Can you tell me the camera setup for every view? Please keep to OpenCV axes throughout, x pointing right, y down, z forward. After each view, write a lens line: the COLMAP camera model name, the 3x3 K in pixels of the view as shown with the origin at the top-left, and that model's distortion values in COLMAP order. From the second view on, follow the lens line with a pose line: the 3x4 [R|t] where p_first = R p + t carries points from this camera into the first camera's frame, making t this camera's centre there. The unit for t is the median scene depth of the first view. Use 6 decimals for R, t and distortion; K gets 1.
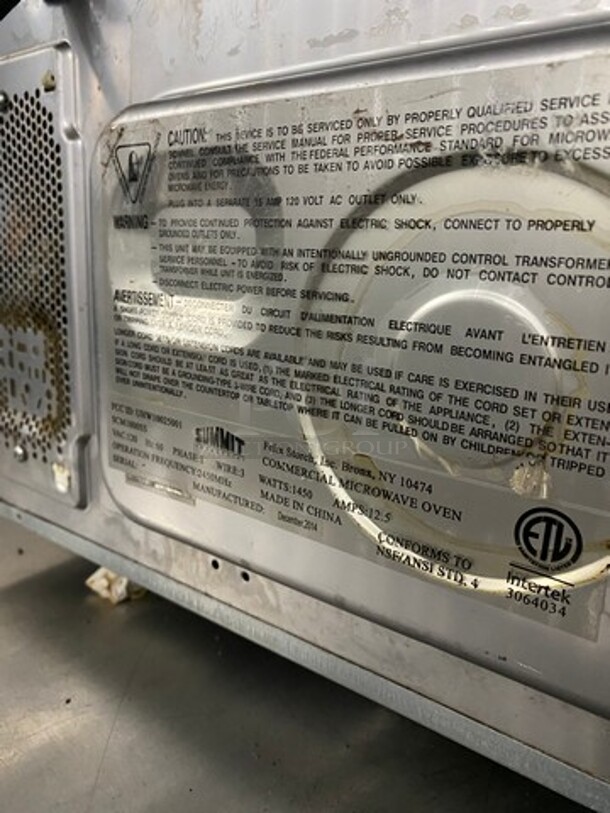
lens RADIAL K [[647.0, 0, 306.0], [0, 647.0, 409.1], [0, 0, 1]] dist [0.025019, -0.055371]
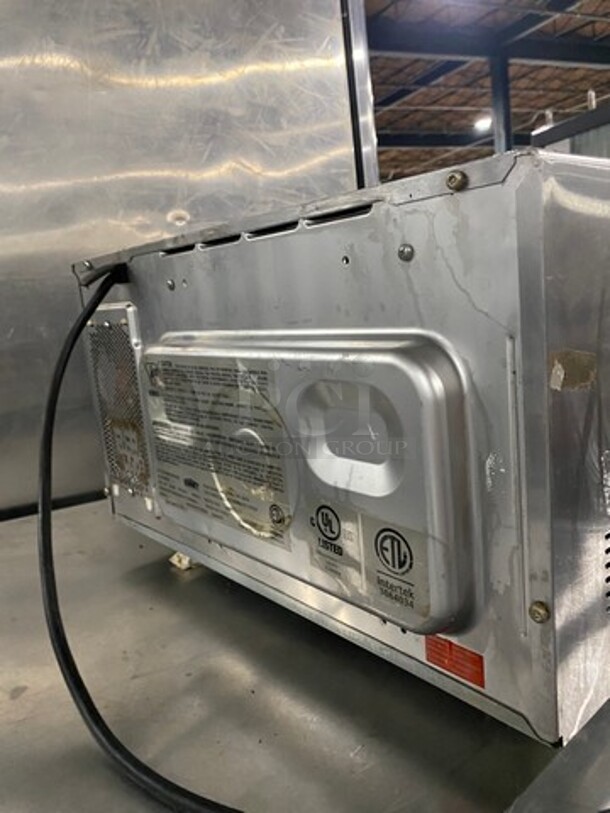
lens RADIAL K [[647.0, 0, 304.1], [0, 647.0, 404.1], [0, 0, 1]] dist [0.025019, -0.055371]
pose [[0.967866, -0.081030, -0.238055, 0.900084], [0.070411, 0.996120, -0.052792, -0.093801], [0.241409, 0.034334, 0.969816, -1.275749]]
